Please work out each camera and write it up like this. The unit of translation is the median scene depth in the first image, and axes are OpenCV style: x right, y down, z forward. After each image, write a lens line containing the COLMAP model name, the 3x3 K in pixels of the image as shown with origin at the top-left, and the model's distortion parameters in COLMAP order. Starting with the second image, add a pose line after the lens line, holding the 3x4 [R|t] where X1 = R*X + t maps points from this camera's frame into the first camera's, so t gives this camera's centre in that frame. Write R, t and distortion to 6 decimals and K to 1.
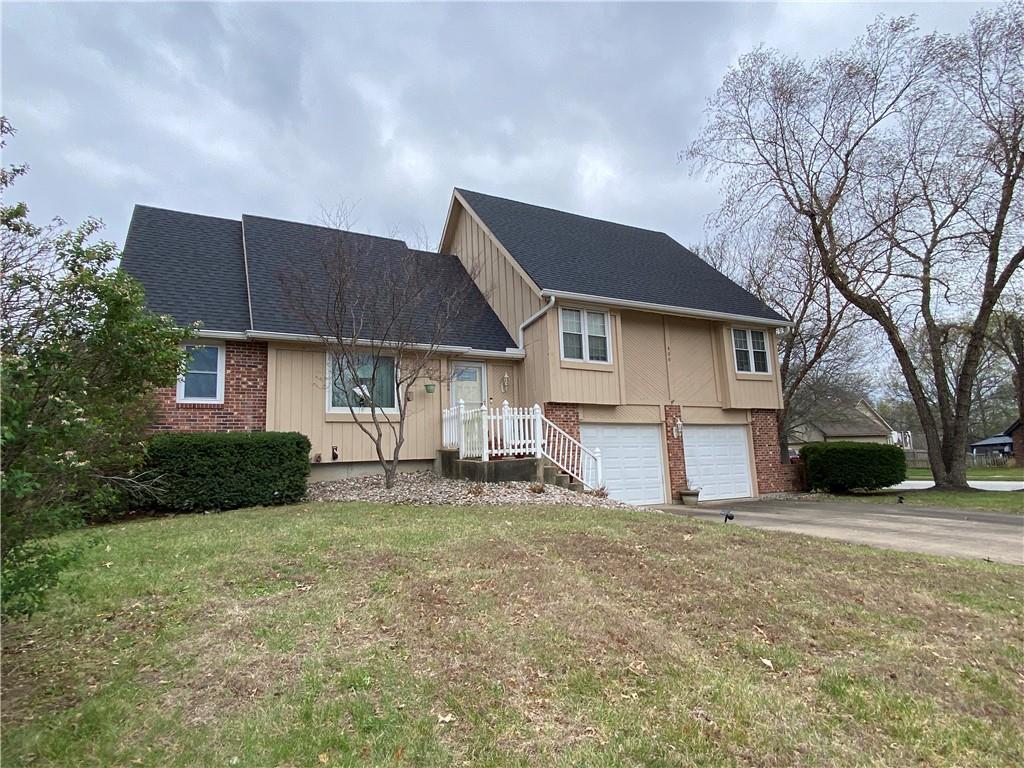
lens RADIAL K [[541.3, 0, 512.0], [0, 541.3, 384.0], [0, 0, 1]] dist [0.088004, -0.000048]
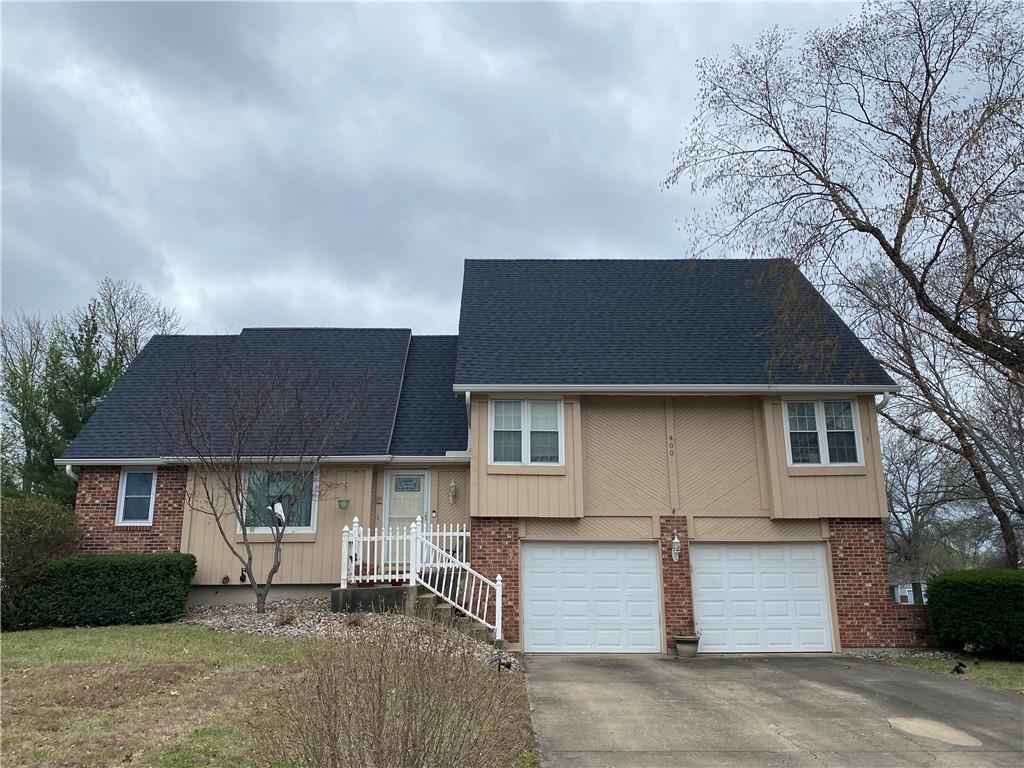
lens RADIAL K [[778.5, 0, 512.0], [0, 778.5, 384.0], [0, 0, 1]] dist [0.051403, -0.058288]
pose [[0.893095, -0.084802, -0.441804, 0.642493], [0.039529, 0.993066, -0.110709, -0.032909], [0.448129, 0.081410, 0.890255, -0.053718]]
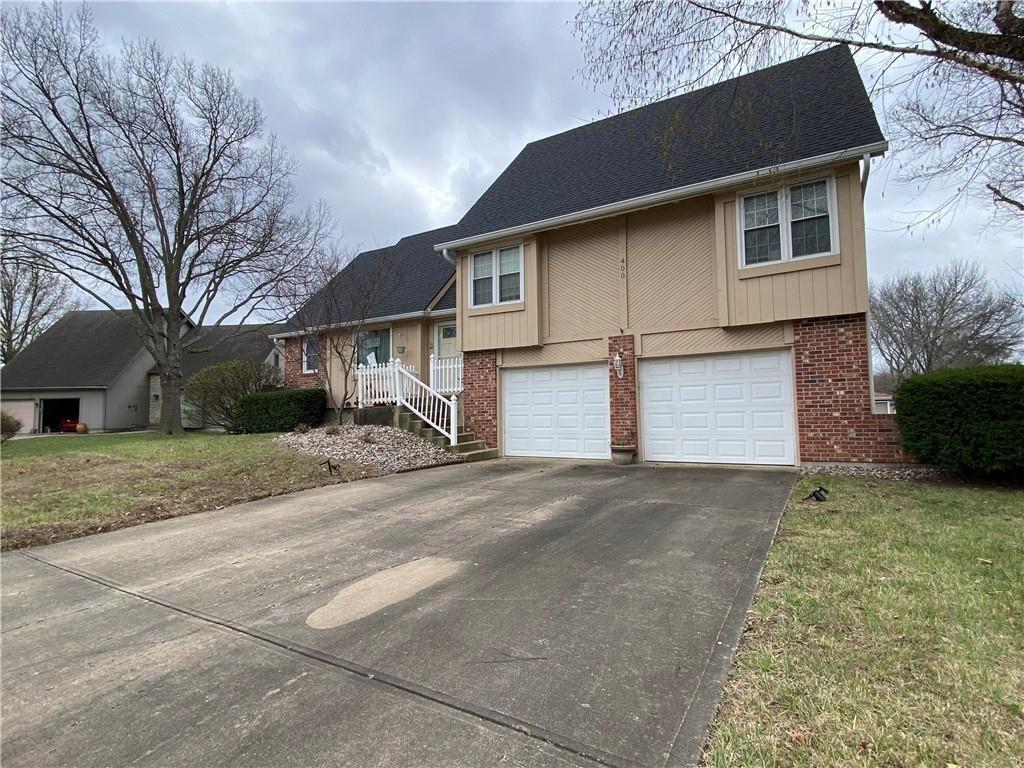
lens RADIAL K [[512.3, 0, 512.0], [0, 512.3, 384.0], [0, 0, 1]] dist [0.022753, -0.000427]
pose [[0.512984, -0.030271, -0.857864, 0.920986], [0.123092, 0.991644, 0.038614, 0.065807], [0.849527, -0.125405, 0.512423, 0.545948]]
